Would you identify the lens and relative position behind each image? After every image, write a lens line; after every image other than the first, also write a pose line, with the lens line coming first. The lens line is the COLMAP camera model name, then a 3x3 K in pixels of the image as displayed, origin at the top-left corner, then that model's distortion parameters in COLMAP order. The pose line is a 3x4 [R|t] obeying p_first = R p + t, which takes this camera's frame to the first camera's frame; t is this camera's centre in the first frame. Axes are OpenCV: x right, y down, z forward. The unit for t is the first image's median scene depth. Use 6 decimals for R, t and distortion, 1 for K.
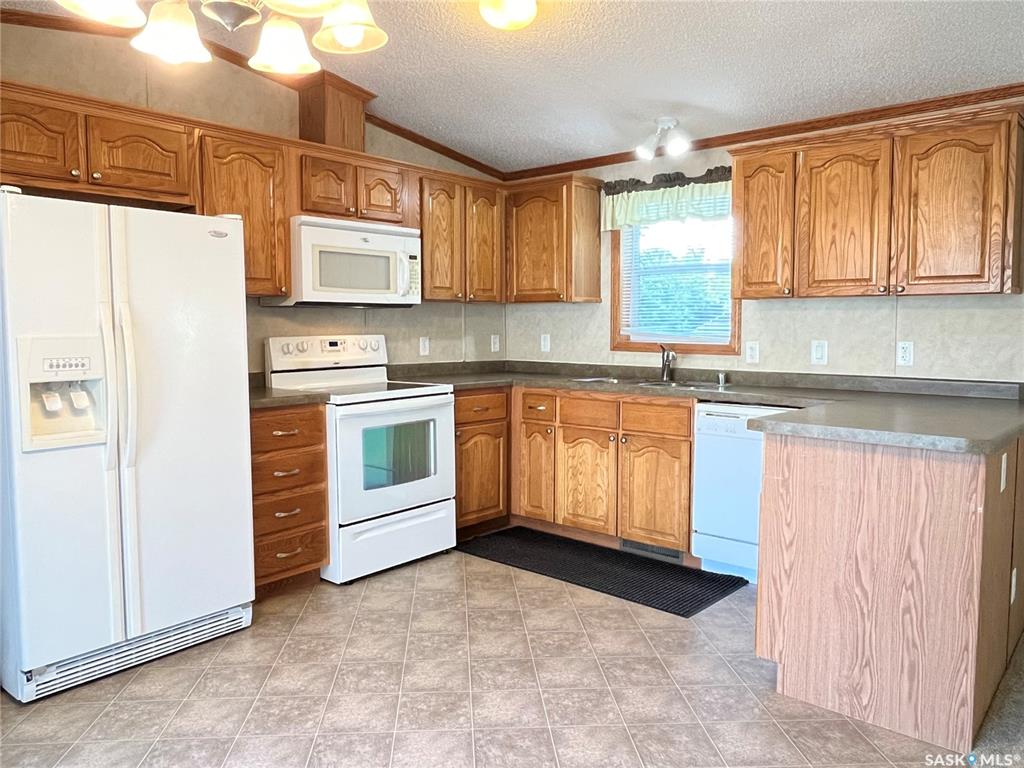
lens RADIAL K [[742.6, 0, 512.0], [0, 742.6, 384.0], [0, 0, 1]] dist [-0.006241, -0.002338]
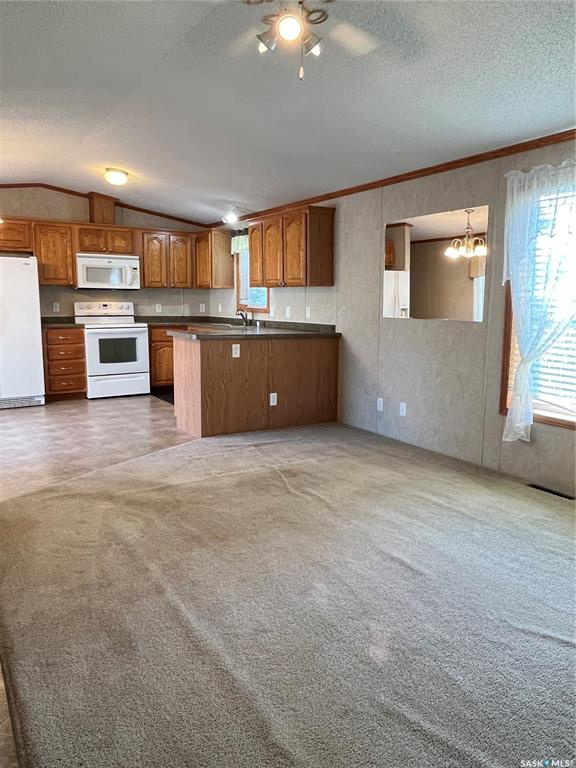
lens RADIAL K [[557.0, 0, 292.0], [0, 557.0, 401.5], [0, 0, 1]] dist [-0.006241, -0.002338]
pose [[0.958632, 0.061775, -0.277866, 0.851568], [-0.035087, 0.994367, 0.100018, 0.052791], [0.282479, -0.086131, 0.955399, -0.568597]]
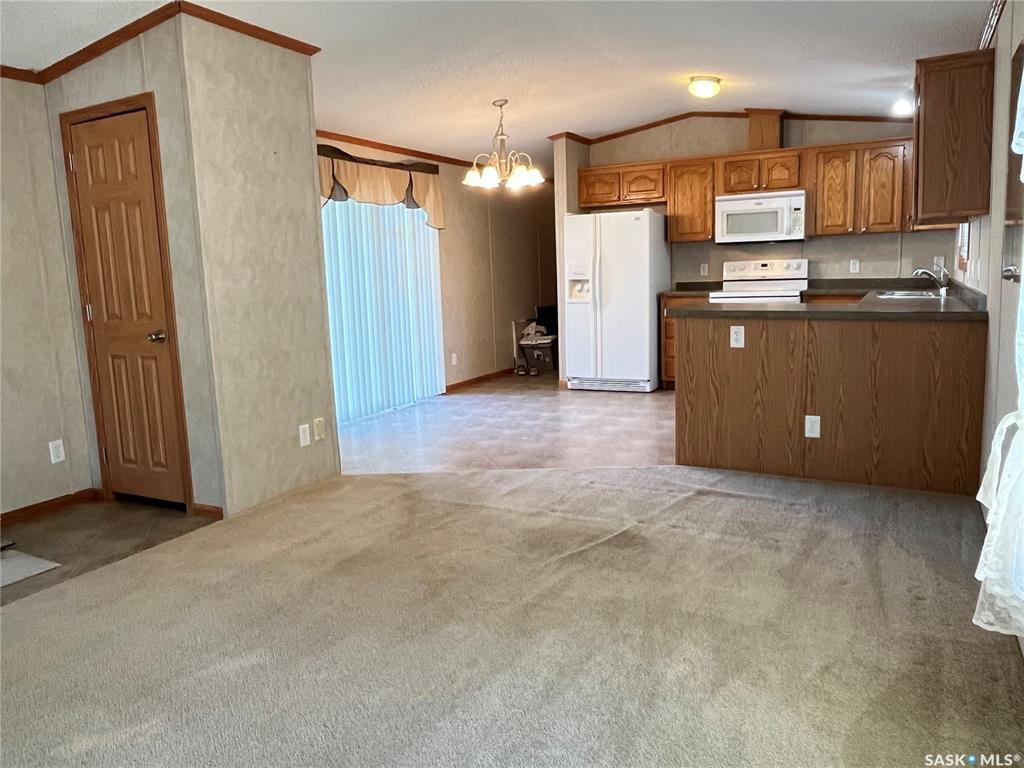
lens RADIAL K [[742.6, 0, 512.0], [0, 742.6, 384.0], [0, 0, 1]] dist [-0.006241, -0.002338]
pose [[0.222843, 0.145025, -0.964007, 1.295995], [-0.047904, 0.989307, 0.137757, 0.008295], [0.973677, 0.015481, 0.227407, 0.061328]]
